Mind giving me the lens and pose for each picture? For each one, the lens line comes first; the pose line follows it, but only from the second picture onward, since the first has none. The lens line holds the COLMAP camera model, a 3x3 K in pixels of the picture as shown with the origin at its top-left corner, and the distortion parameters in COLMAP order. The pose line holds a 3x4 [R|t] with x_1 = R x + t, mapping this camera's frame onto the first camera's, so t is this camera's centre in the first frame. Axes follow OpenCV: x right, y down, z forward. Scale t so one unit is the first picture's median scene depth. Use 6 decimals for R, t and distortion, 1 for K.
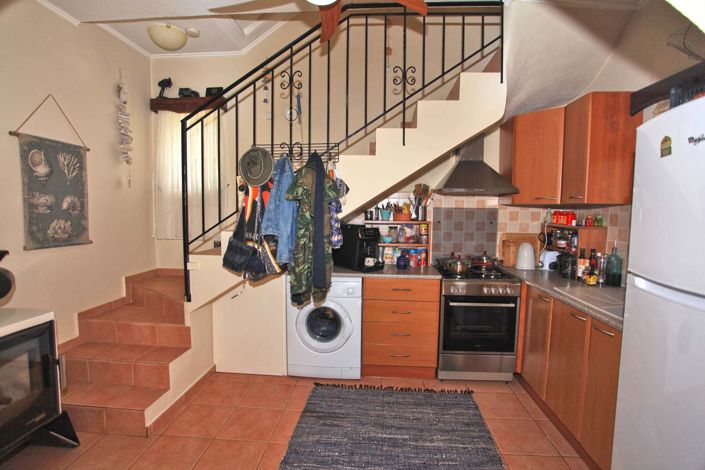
lens RADIAL K [[342.7, 0, 352.5], [0, 342.7, 235.0], [0, 0, 1]] dist [-0.064687, 0.030770]
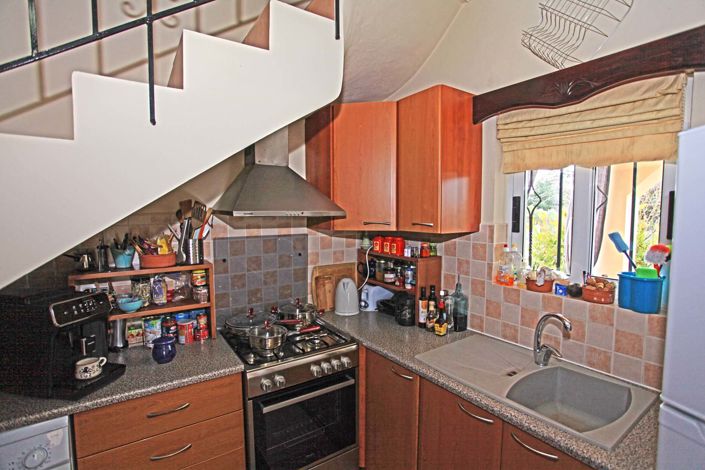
lens RADIAL K [[342.7, 0, 352.5], [0, 342.7, 235.0], [0, 0, 1]] dist [-0.064687, 0.030770]
pose [[0.782394, -0.061263, 0.619764, 0.063090], [0.063011, 0.997830, 0.019088, -0.094964], [-0.619588, 0.024118, 0.784556, 0.421253]]
